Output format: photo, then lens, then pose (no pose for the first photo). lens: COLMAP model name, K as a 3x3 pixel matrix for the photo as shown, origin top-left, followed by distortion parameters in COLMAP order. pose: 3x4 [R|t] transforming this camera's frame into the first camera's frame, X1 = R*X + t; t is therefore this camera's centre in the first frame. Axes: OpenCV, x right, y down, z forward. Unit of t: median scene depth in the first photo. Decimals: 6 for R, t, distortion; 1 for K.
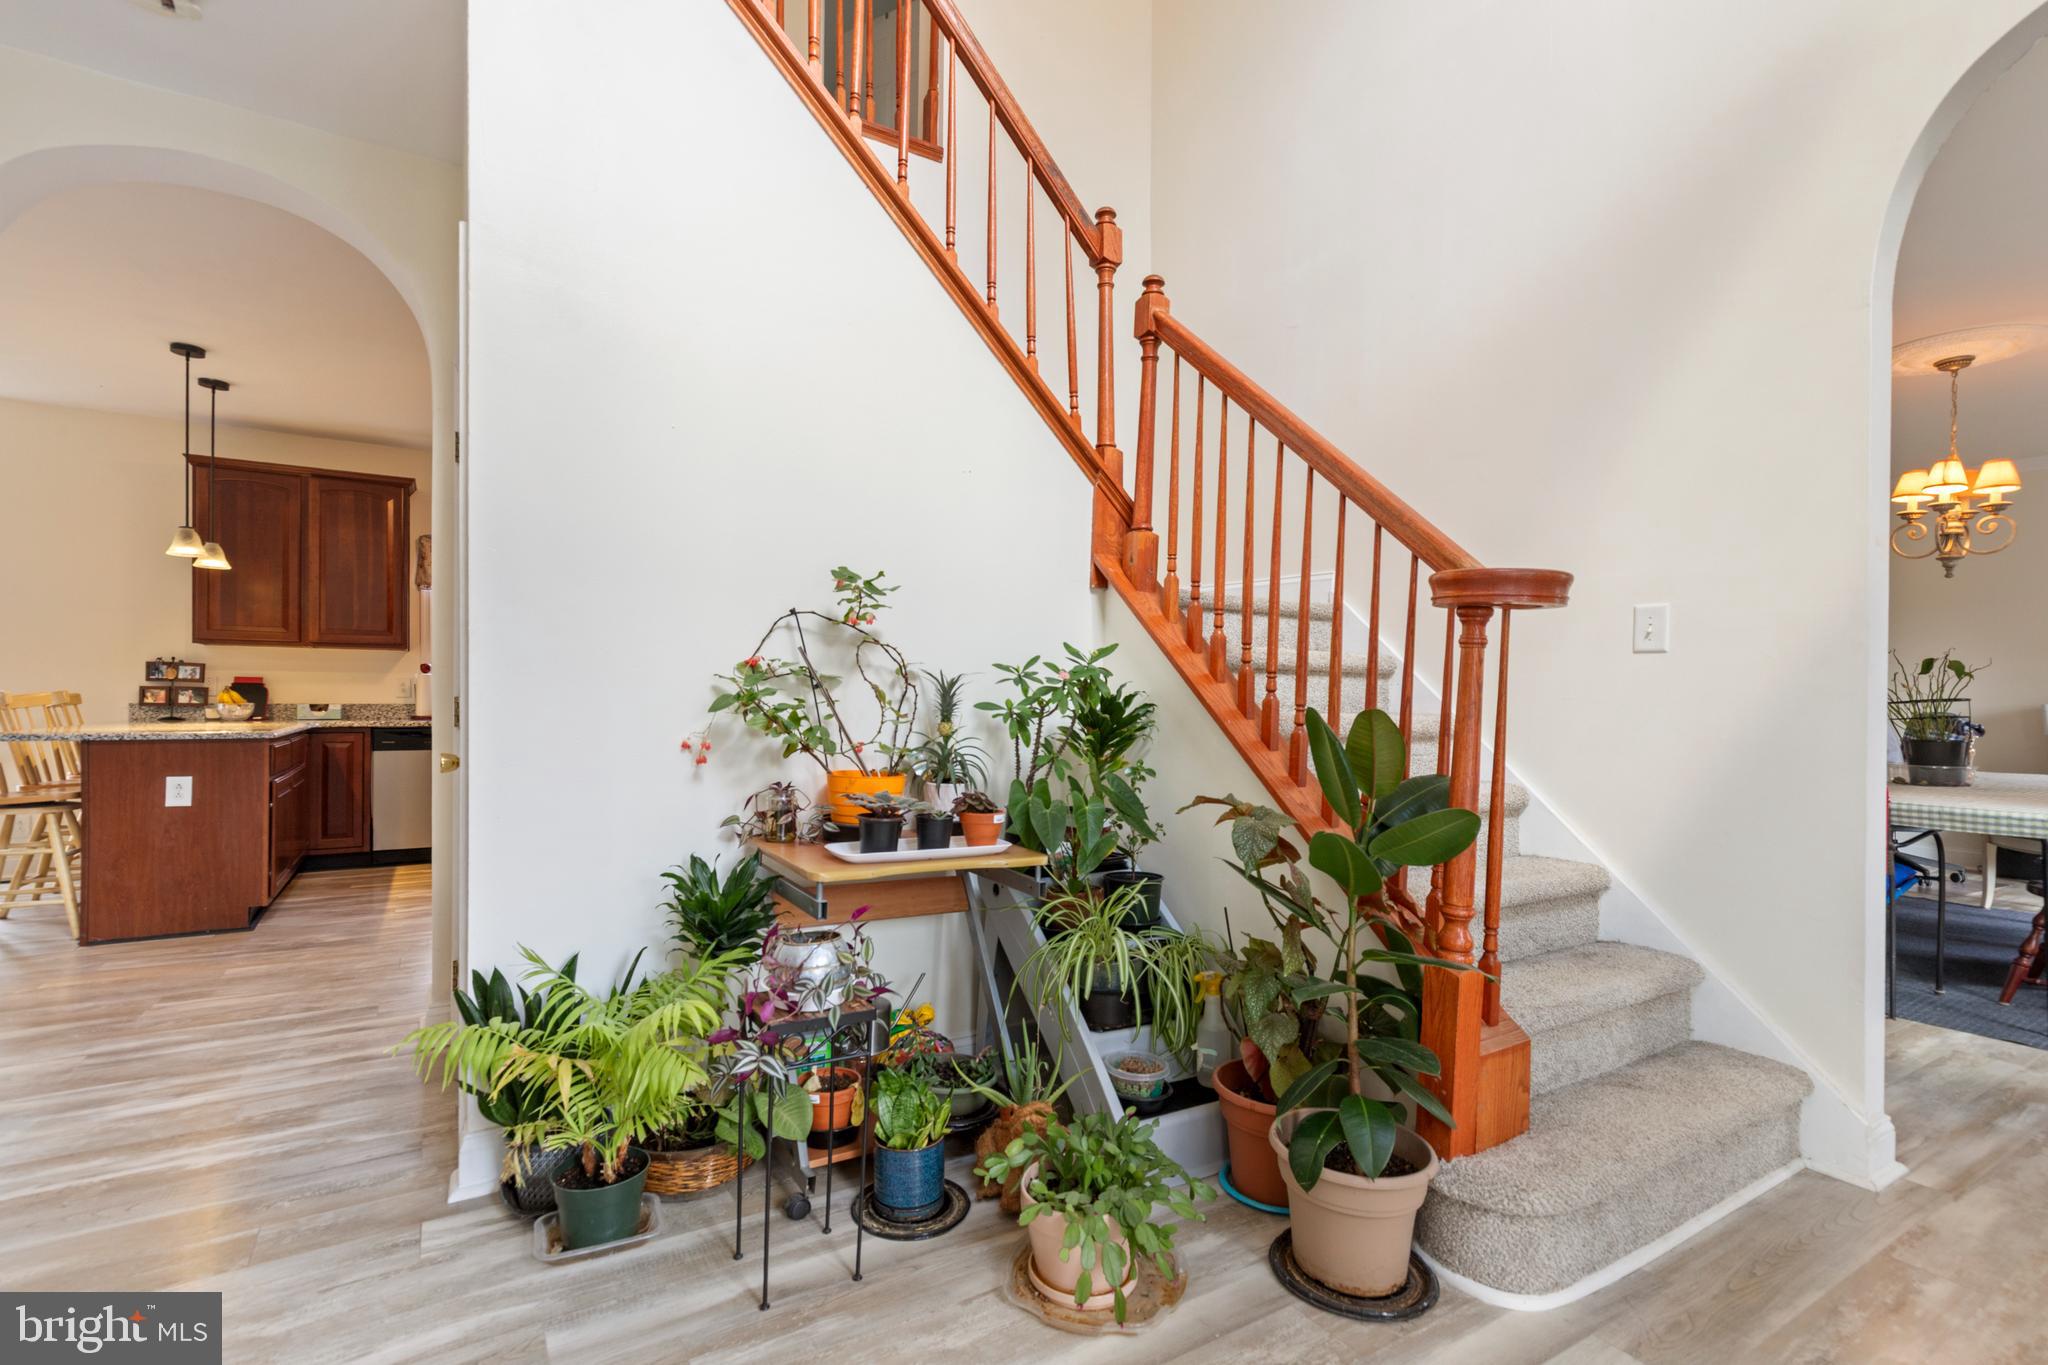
lens RADIAL K [[944.0, 0, 1030.0], [0, 944.0, 700.2], [0, 0, 1]] dist [0.002029, 0.000277]
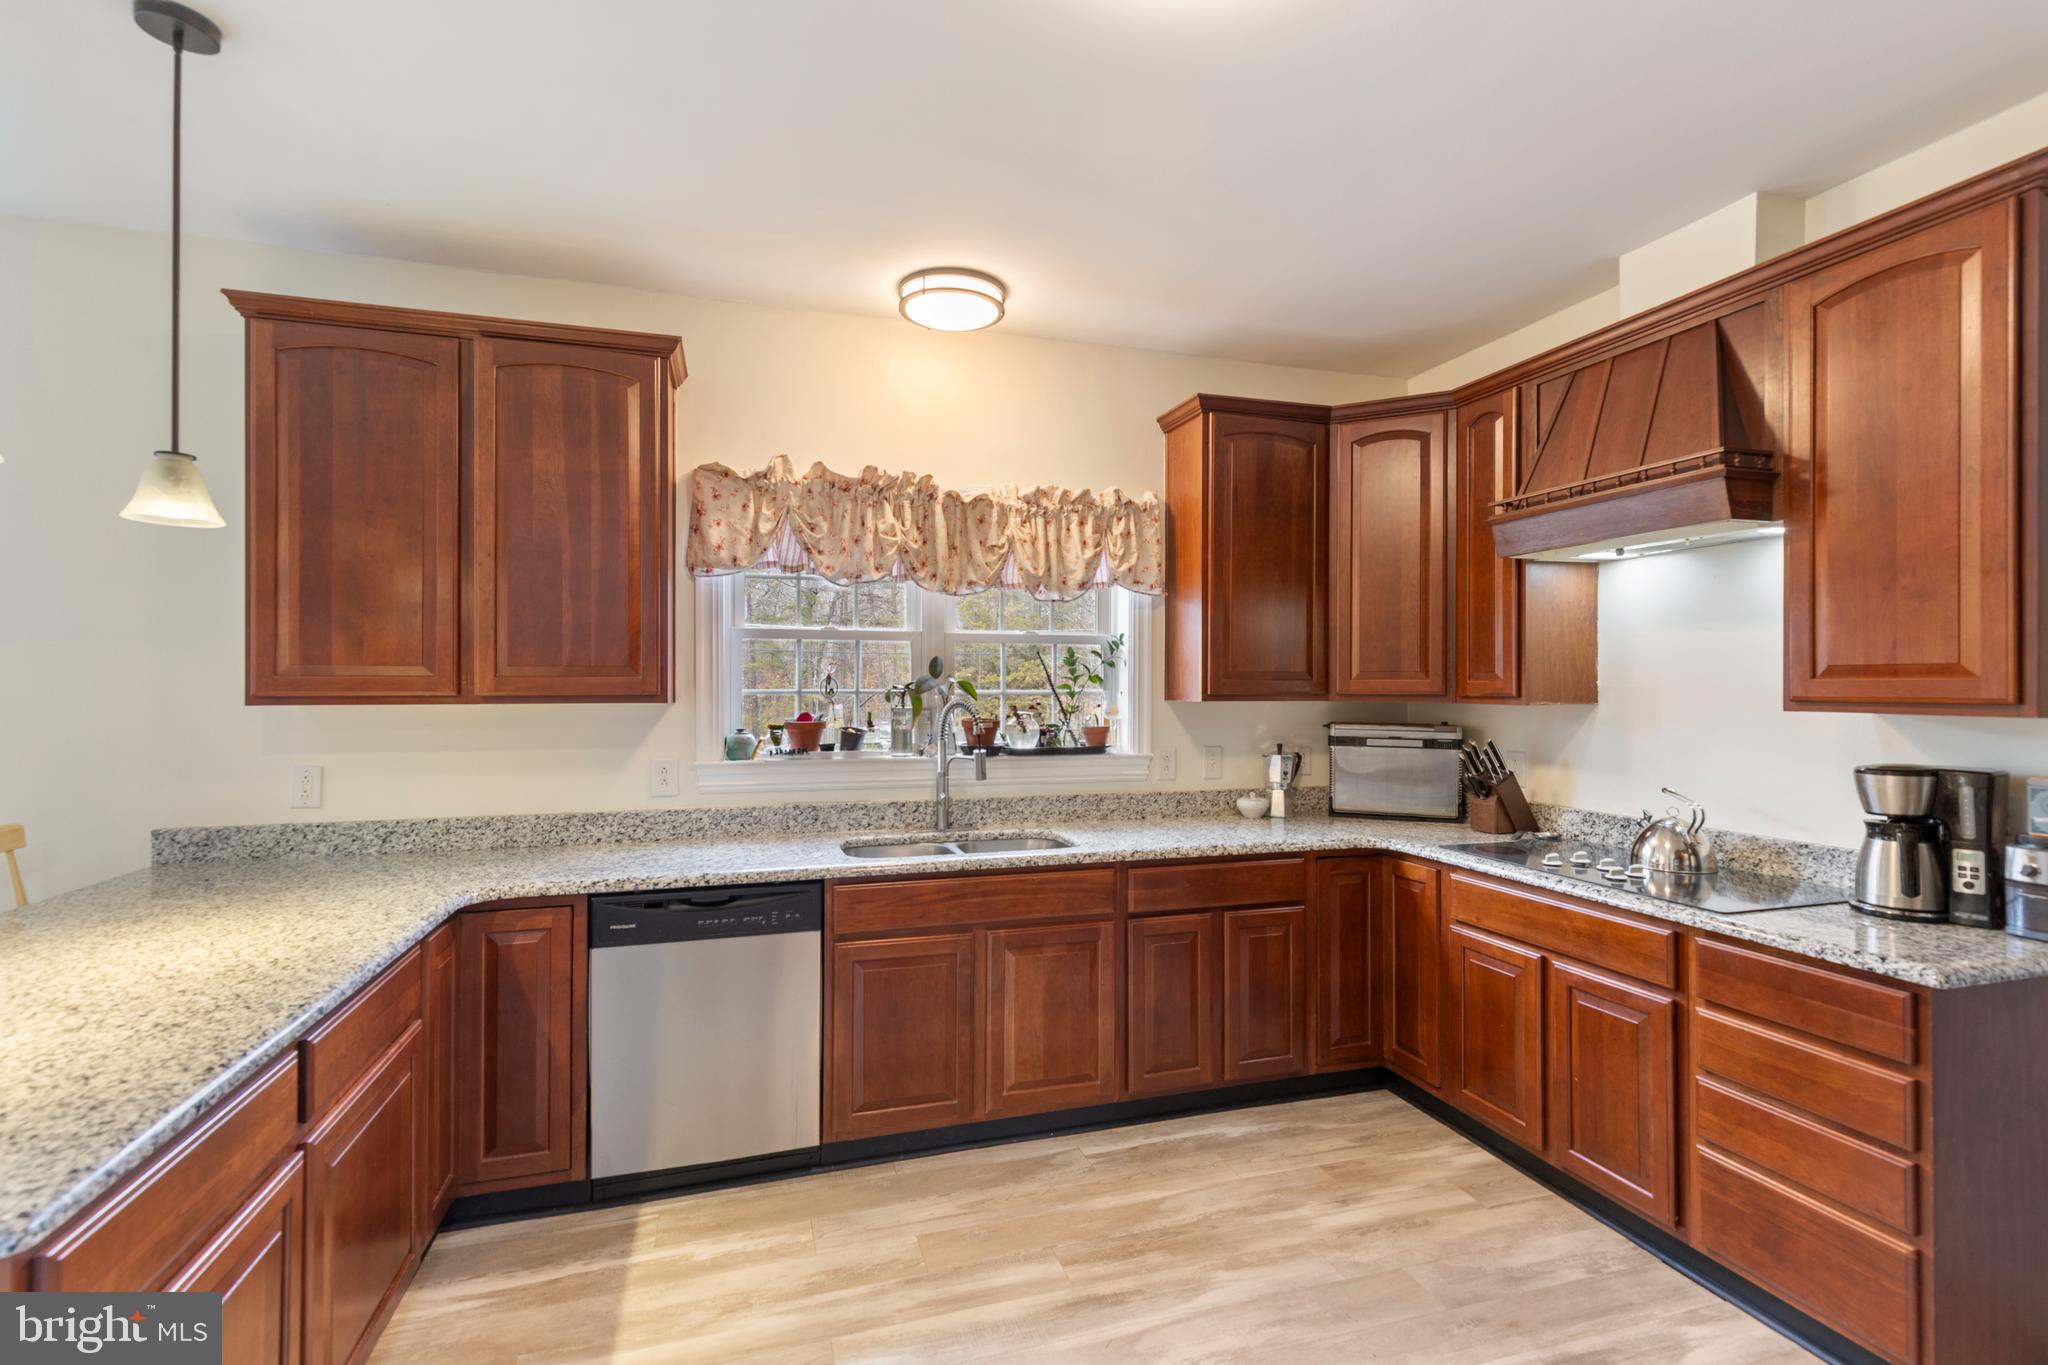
lens RADIAL K [[911.0, 0, 1024.0], [0, 911.0, 682.5], [0, 0, 1]] dist [0.002347, 0.000352]
pose [[0.967301, -0.006356, -0.253552, -0.398342], [0.004504, 0.999959, -0.007881, -0.064085], [0.253592, 0.006482, 0.967290, 0.647728]]
